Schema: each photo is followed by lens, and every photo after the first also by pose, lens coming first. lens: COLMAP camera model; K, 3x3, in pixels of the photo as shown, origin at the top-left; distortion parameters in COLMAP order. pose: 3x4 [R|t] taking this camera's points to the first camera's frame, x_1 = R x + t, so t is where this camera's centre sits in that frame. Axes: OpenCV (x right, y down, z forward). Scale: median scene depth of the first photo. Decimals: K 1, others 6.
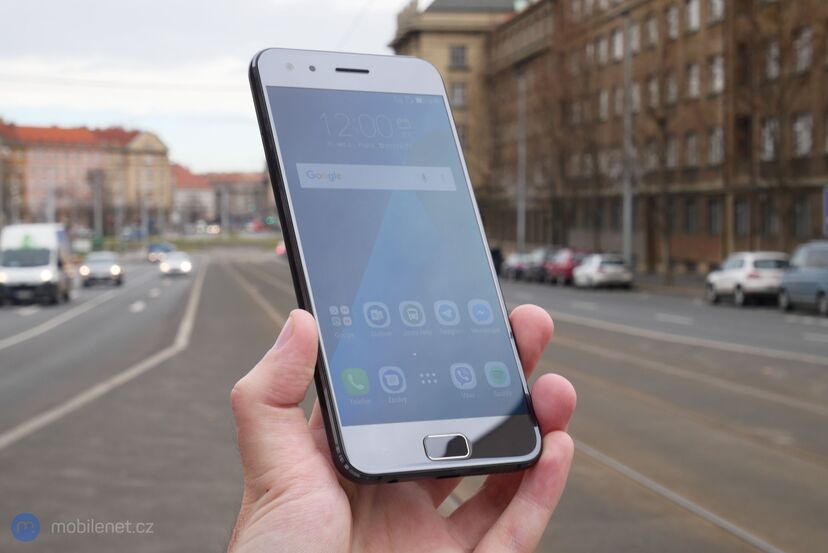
lens RADIAL K [[1476.5, 0, 413.8], [0, 1476.5, 275.2], [0, 0, 1]] dist [0.001506, -0.003830]
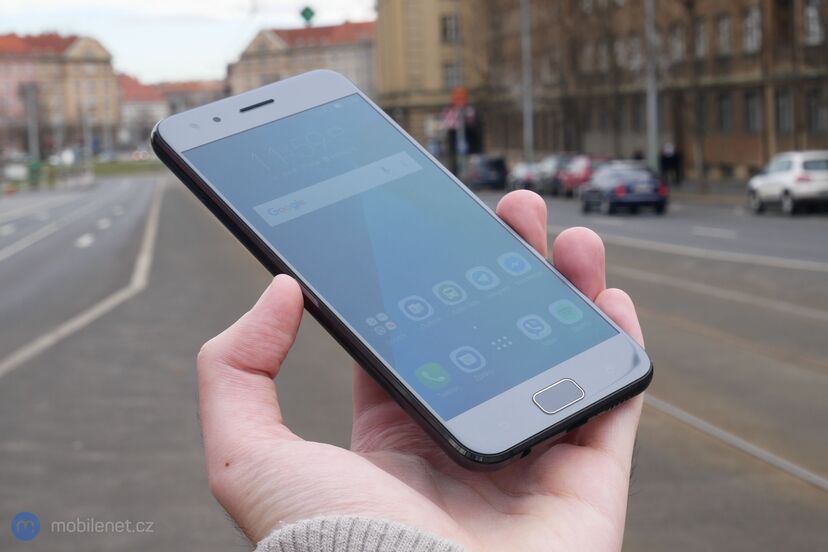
lens RADIAL K [[1476.5, 0, 413.8], [0, 1476.5, 274.7], [0, 0, 1]] dist [0.001506, -0.003830]
pose [[0.998676, -0.037658, 0.035031, -0.027929], [0.035700, 0.997851, 0.054951, 0.000609], [-0.037025, -0.053628, 0.997874, 0.139733]]
